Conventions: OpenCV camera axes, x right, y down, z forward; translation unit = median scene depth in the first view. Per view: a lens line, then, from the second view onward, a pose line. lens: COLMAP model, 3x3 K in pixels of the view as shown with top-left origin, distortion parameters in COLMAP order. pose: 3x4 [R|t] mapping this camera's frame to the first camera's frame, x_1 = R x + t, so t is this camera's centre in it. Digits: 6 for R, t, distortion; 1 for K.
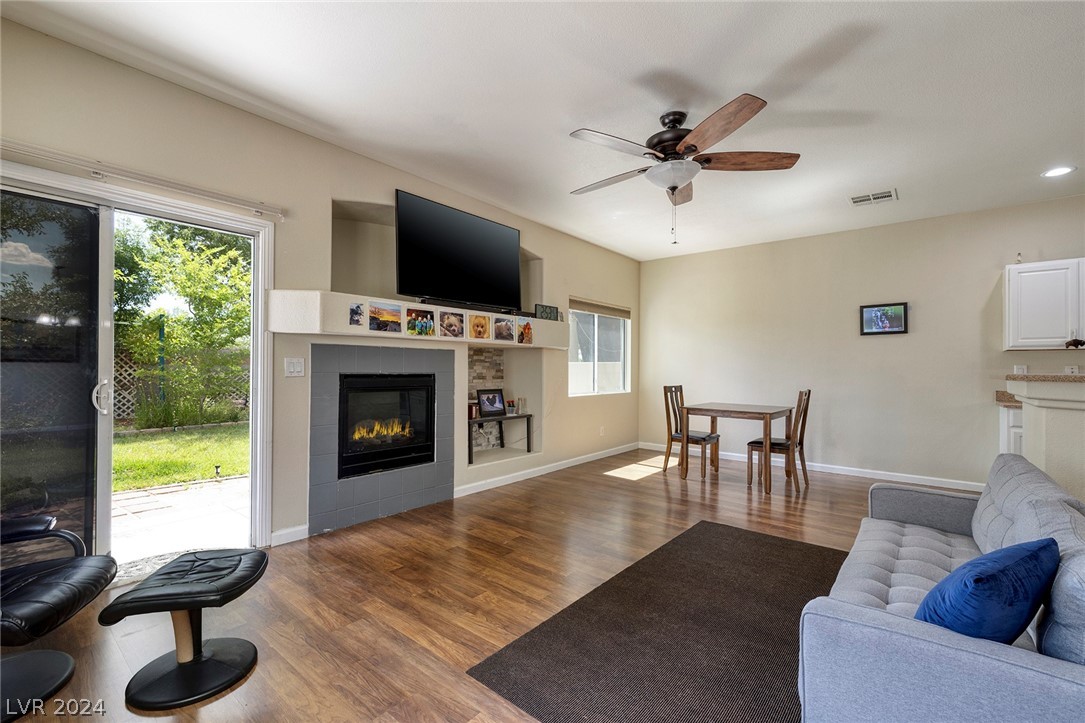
lens RADIAL K [[469.9, 0, 542.8], [0, 469.9, 363.7], [0, 0, 1]] dist [0.001387, 0.000332]
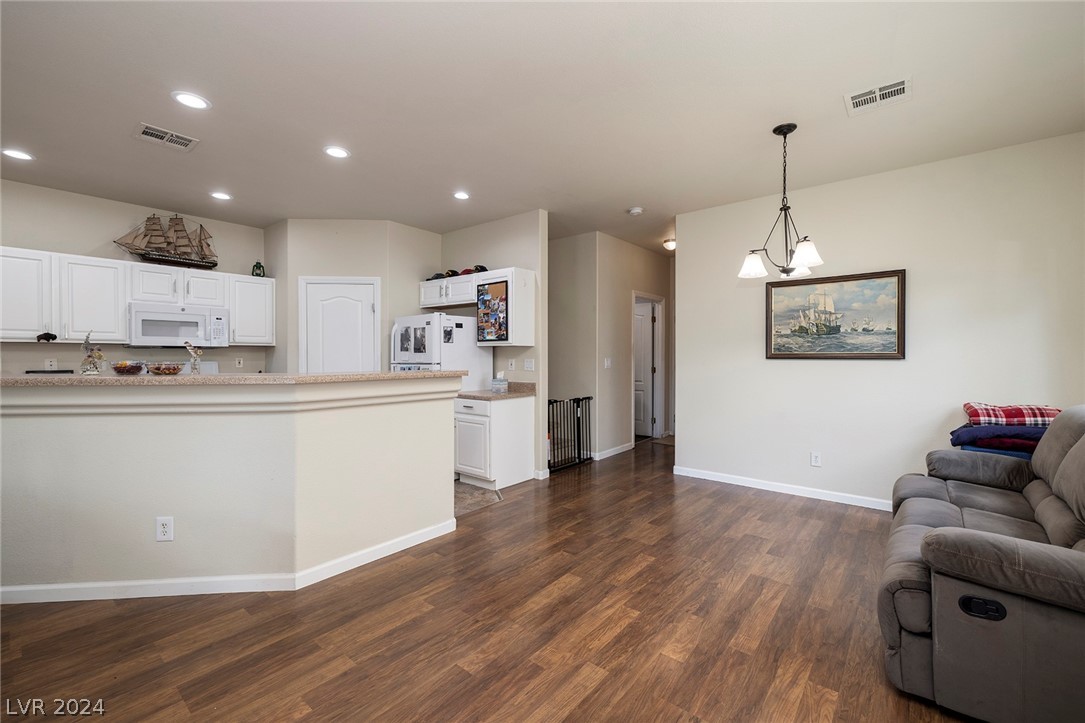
lens RADIAL K [[451.4, 0, 542.5], [0, 451.4, 361.5], [0, 0, 1]] dist [-0.000776, 0.000395]
pose [[0.001589, -0.018633, 0.999825, 0.170266], [-0.013798, 0.999731, 0.018653, -0.022584], [-0.999904, -0.013825, 0.001332, -0.048012]]
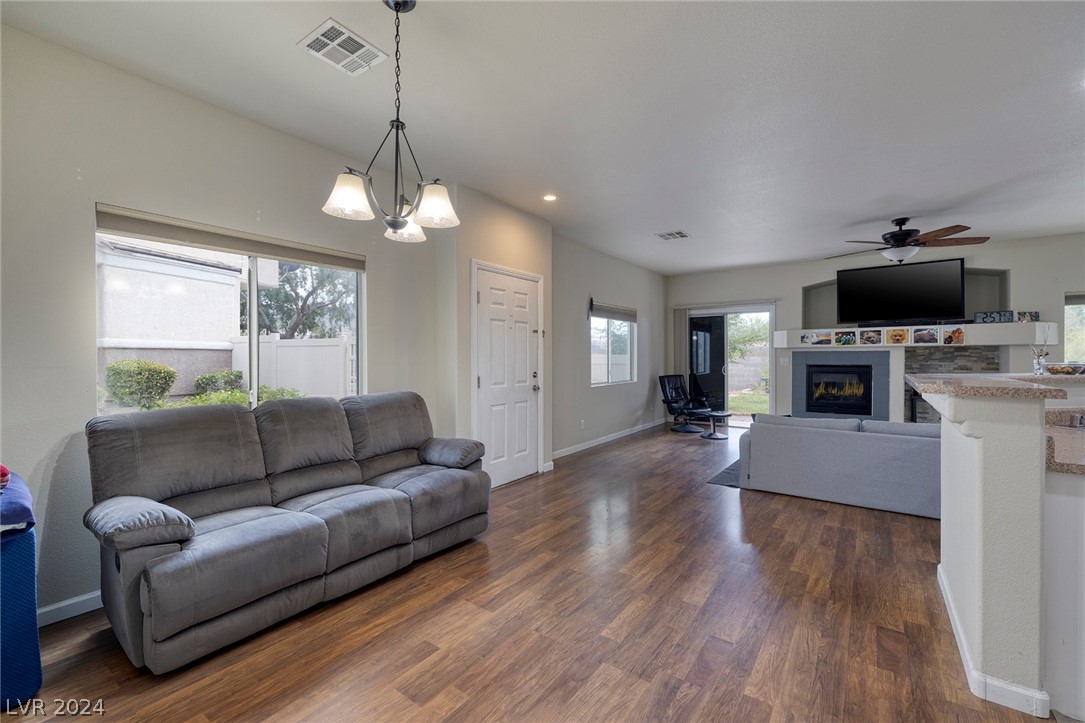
lens RADIAL K [[457.1, 0, 544.1], [0, 457.1, 357.5], [0, 0, 1]] dist [0.000901, 0.000649]
pose [[0.065802, -0.001668, -0.997831, 1.360049], [0.015149, 0.999885, -0.000673, -0.023470], [0.997718, -0.015072, 0.065820, -0.315508]]
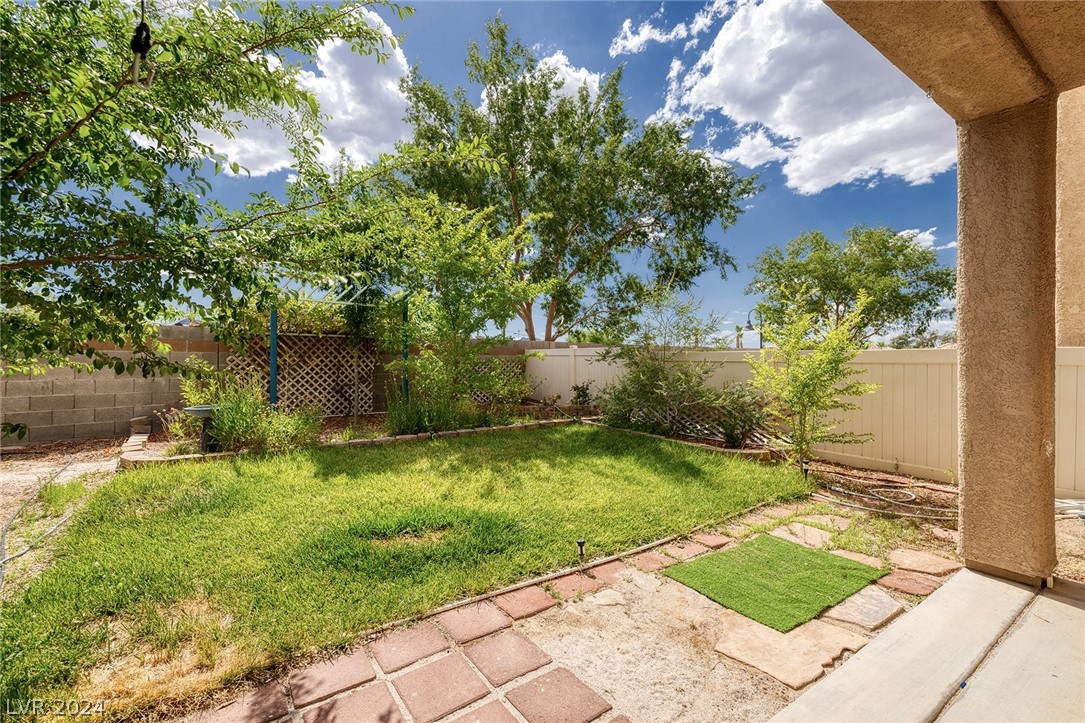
lens RADIAL K [[457.1, 0, 544.1], [0, 457.1, 357.5], [0, 0, 1]] dist [0.000901, 0.000649]
pose [[0.959945, 0.000425, -0.280187, -0.796060], [0.001883, 0.999966, 0.007968, 0.003518], [0.280181, -0.008176, 0.959912, 0.663217]]
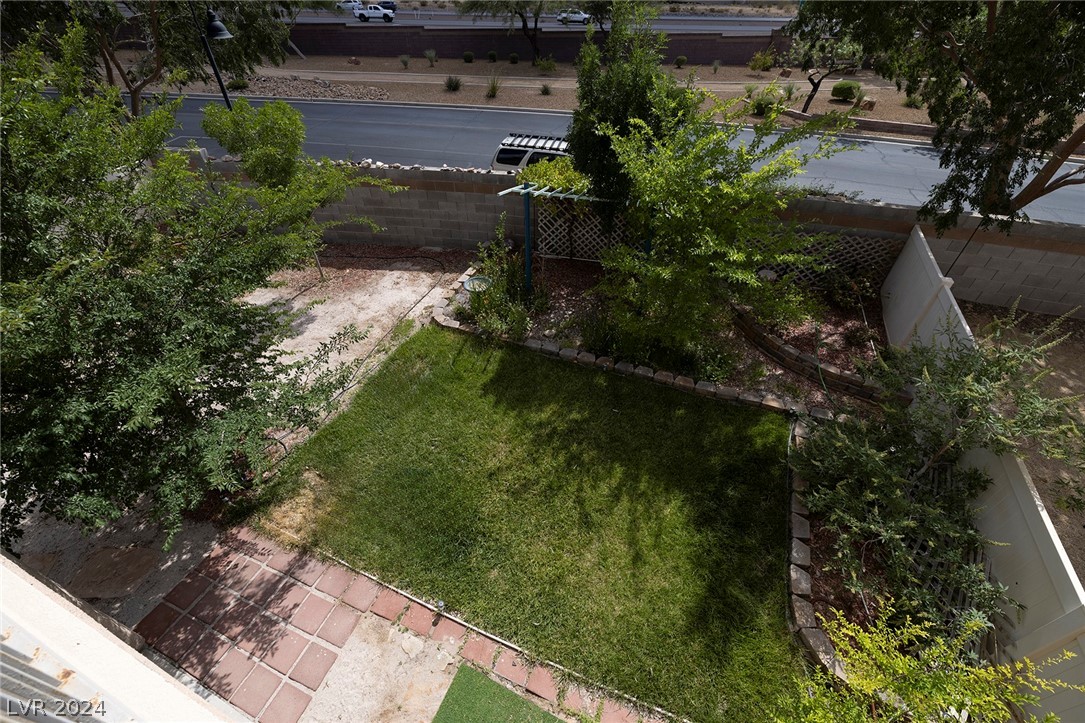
lens RADIAL K [[457.3, 0, 542.5], [0, 457.3, 361.5], [0, 0, 1]] dist [0.002914, 0.000167]
pose [[0.275405, 0.621748, -0.733199, -0.433715], [0.015664, 0.759690, 0.650096, -0.847312], [0.961201, -0.190525, 0.199483, 1.509021]]
